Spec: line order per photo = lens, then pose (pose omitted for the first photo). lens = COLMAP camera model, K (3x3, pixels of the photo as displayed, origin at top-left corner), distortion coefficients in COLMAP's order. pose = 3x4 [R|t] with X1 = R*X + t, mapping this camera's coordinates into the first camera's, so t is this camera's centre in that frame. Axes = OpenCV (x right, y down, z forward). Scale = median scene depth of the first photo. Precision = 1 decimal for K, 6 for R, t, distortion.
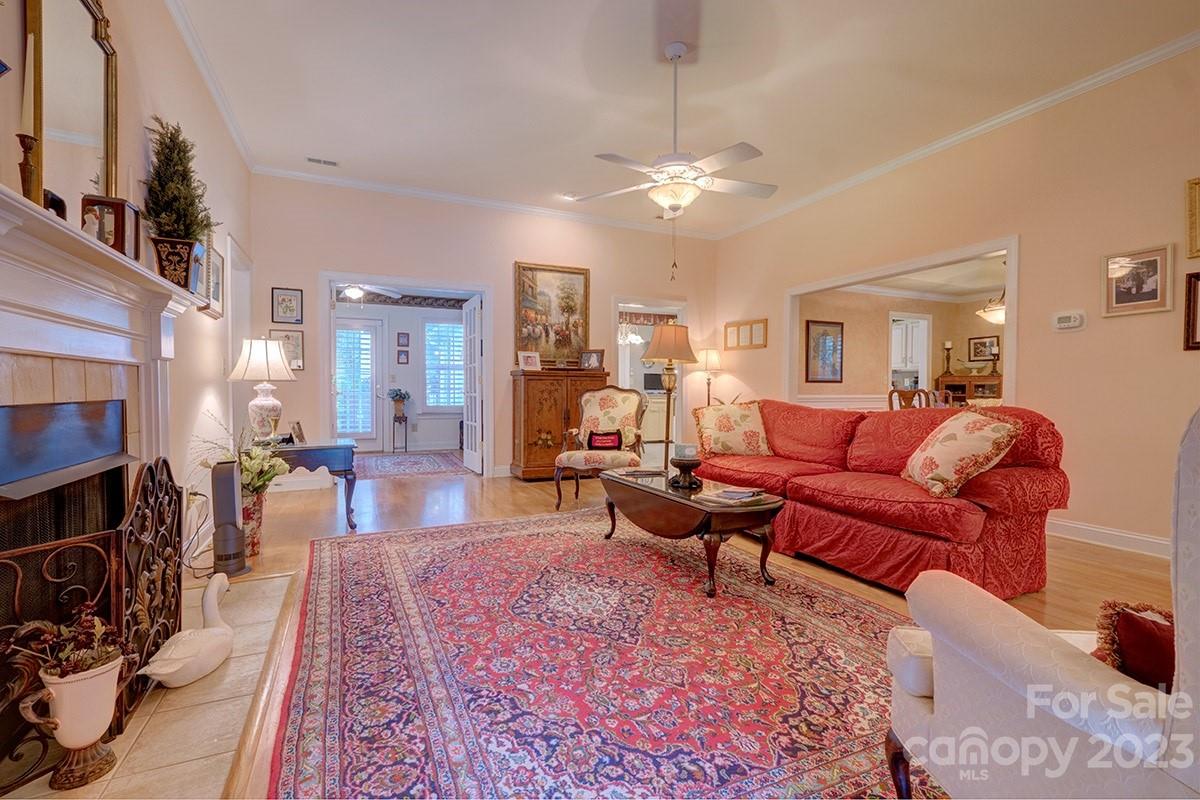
lens RADIAL K [[528.6, 0, 576.0], [0, 528.6, 395.9], [0, 0, 1]] dist [-0.002568, -0.000344]
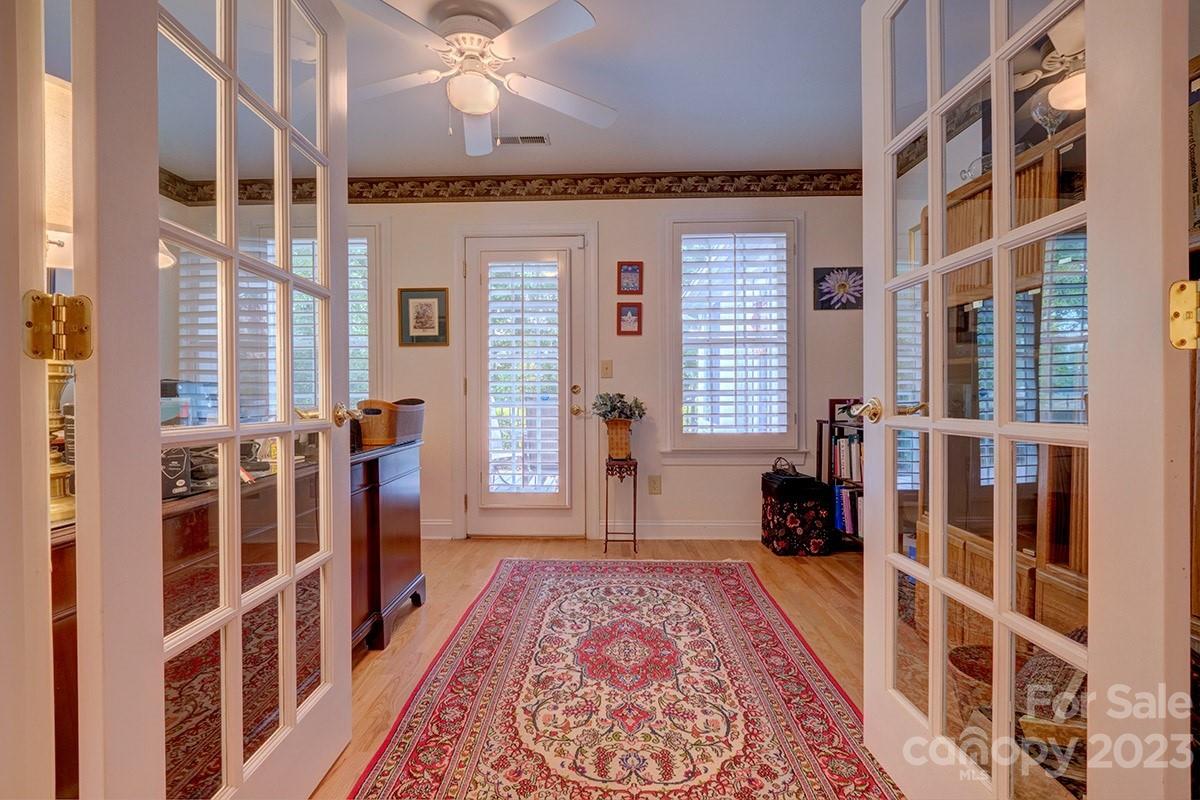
lens RADIAL K [[528.6, 0, 599.4], [0, 528.6, 398.8], [0, 0, 1]] dist [-0.002568, -0.000344]
pose [[0.942164, -0.003020, -0.335140, -0.208005], [-0.001344, 0.999917, -0.012788, -0.003602], [0.335150, 0.012499, 0.942082, 0.592844]]
